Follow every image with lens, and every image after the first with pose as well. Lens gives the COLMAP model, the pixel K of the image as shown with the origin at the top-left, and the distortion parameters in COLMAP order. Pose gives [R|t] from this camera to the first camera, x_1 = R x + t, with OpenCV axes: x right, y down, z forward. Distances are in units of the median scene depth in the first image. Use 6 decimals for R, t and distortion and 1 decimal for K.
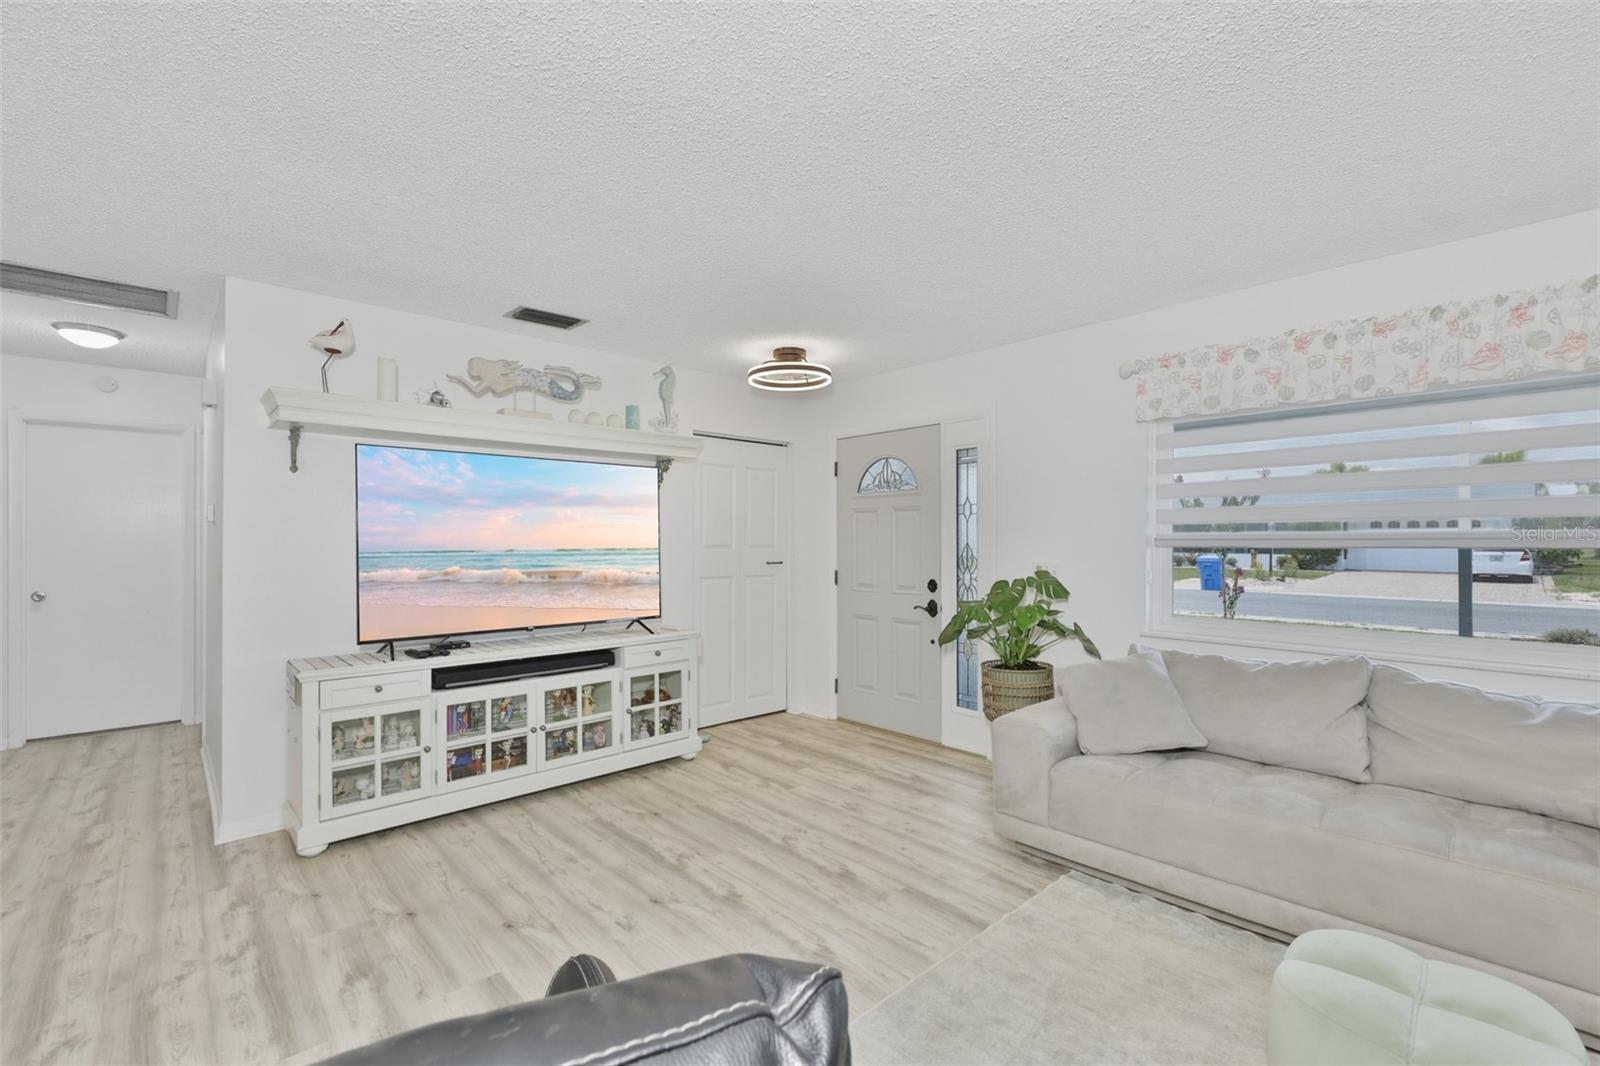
lens RADIAL K [[691.3, 0, 797.7], [0, 691.3, 536.3], [0, 0, 1]] dist [-0.001357, -0.000150]
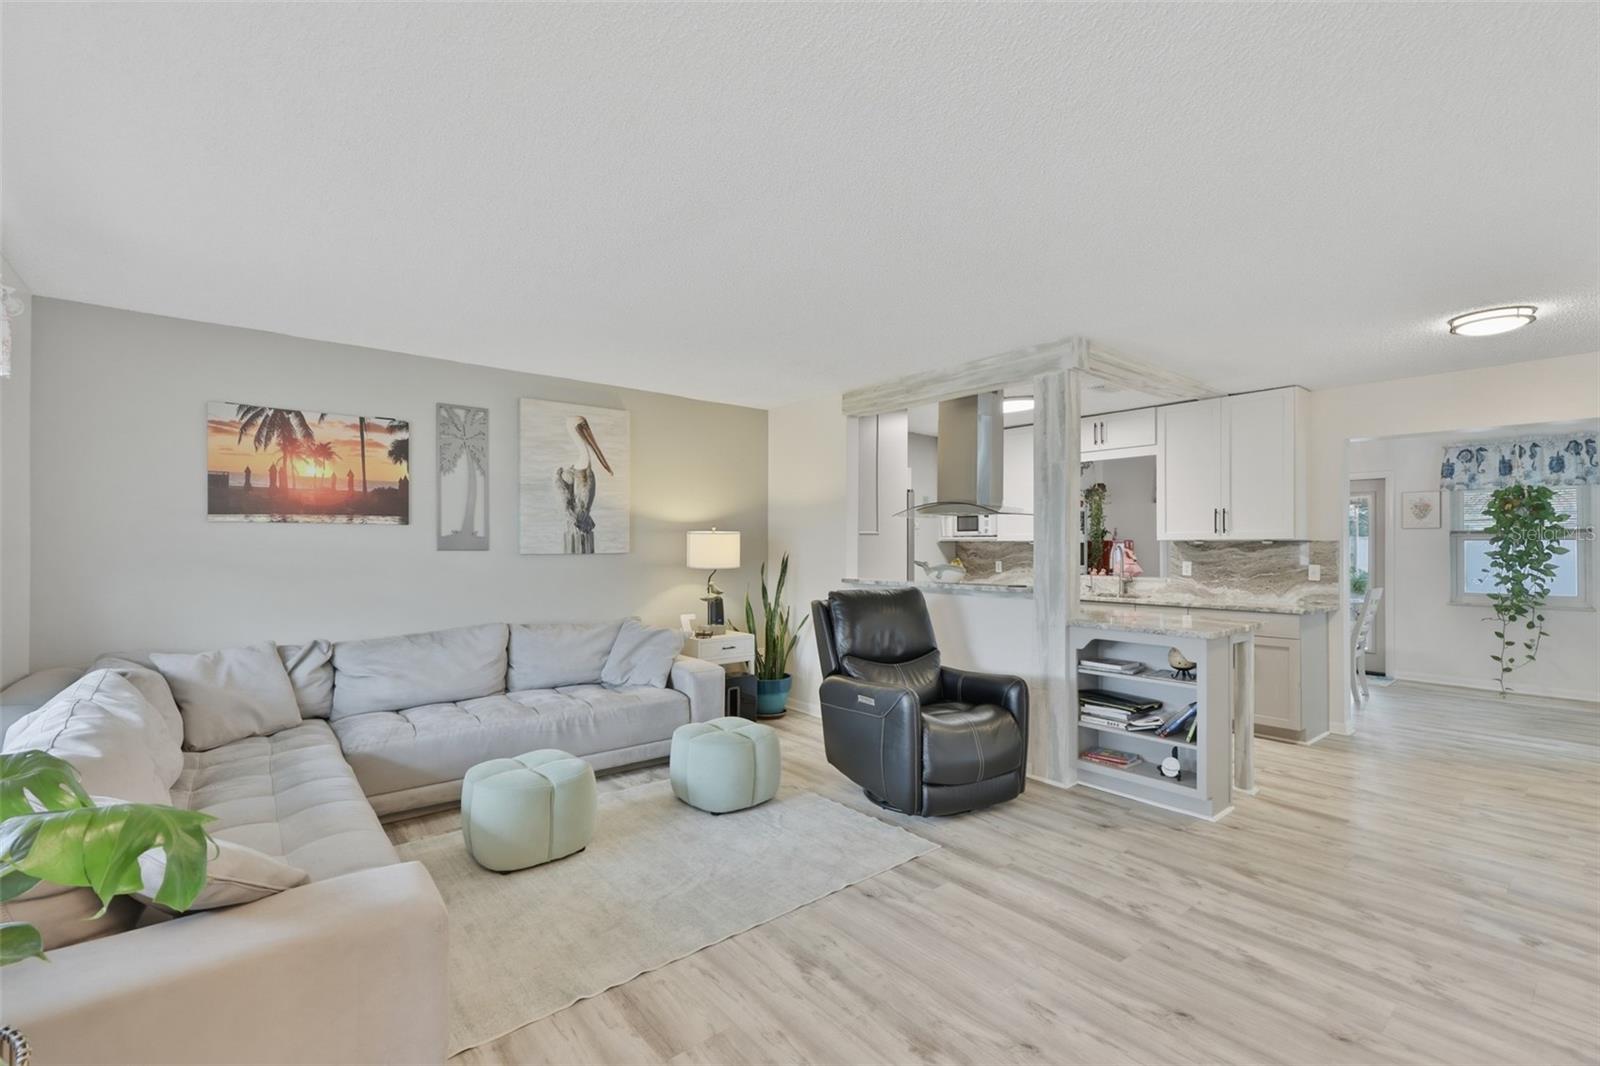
lens RADIAL K [[697.5, 0, 798.6], [0, 697.5, 545.2], [0, 0, 1]] dist [-0.002138, -0.000736]
pose [[-0.998349, -0.002541, 0.057390, -0.004854], [-0.003093, 0.999950, -0.009533, 0.009887], [-0.057363, -0.009695, -0.998306, 1.255709]]
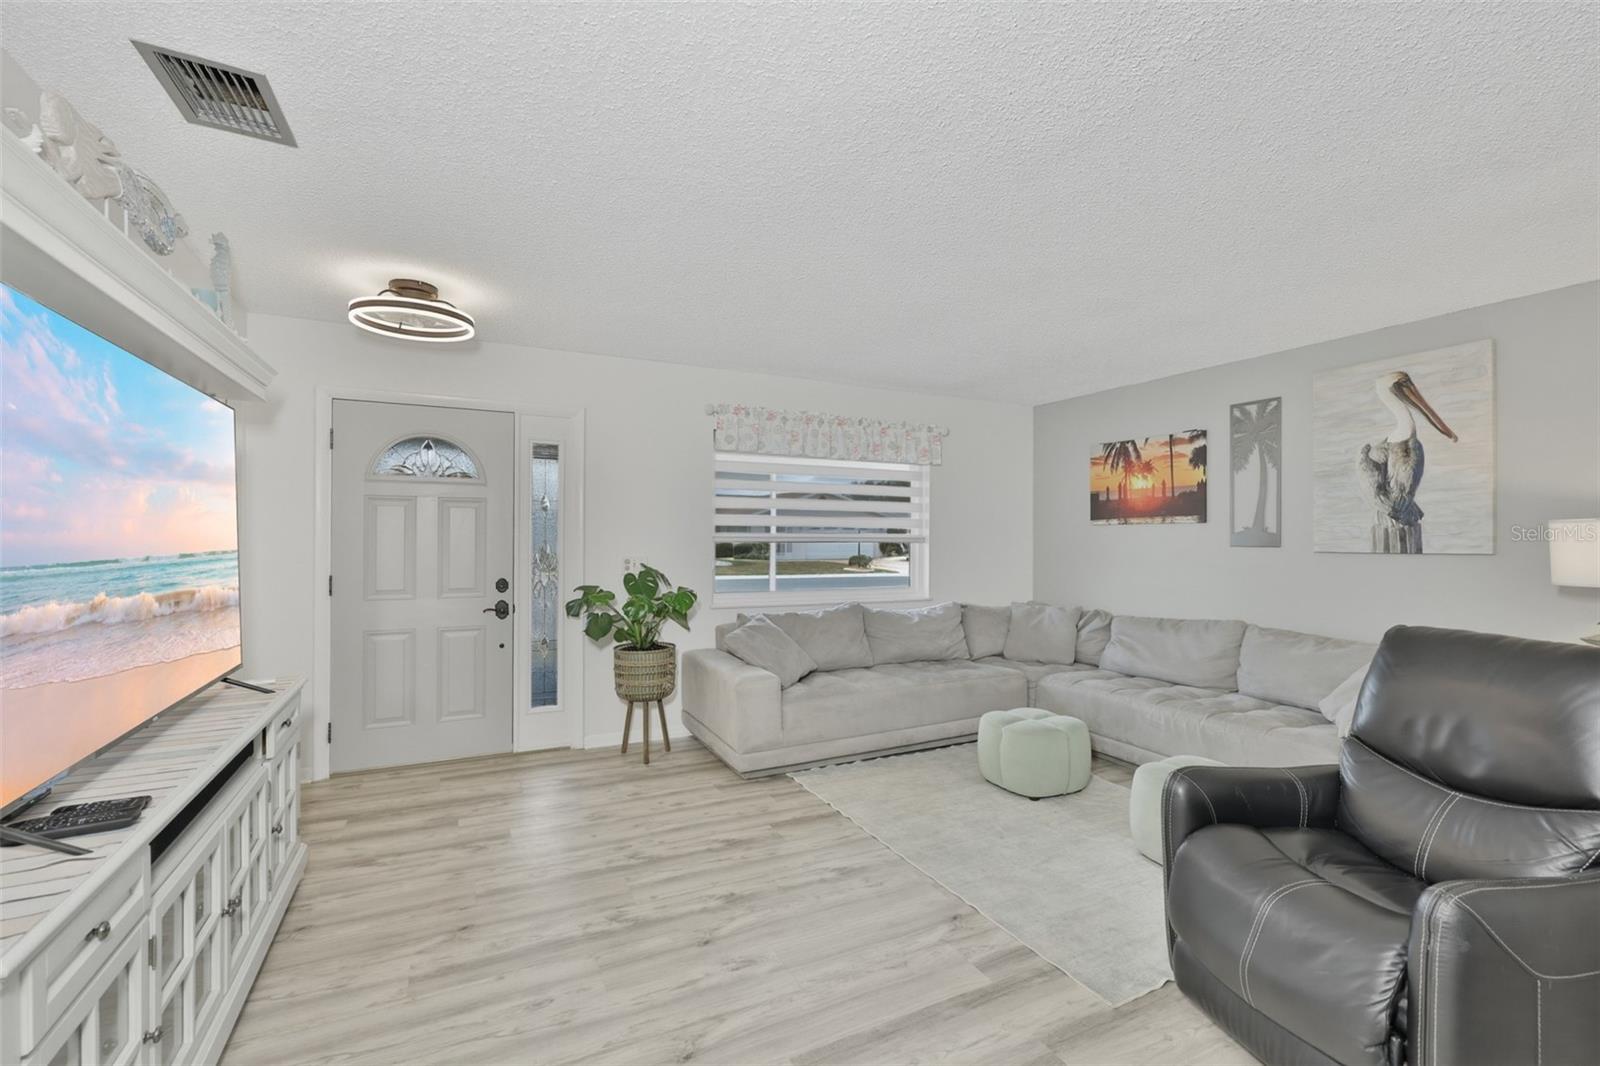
lens RADIAL K [[691.3, 0, 797.7], [0, 691.3, 536.3], [0, 0, 1]] dist [-0.001357, -0.000150]
pose [[0.284406, 0.004803, 0.958692, -0.742502], [-0.013474, 0.999909, -0.001012, 0.002414], [-0.958609, -0.012630, 0.284445, 0.460720]]
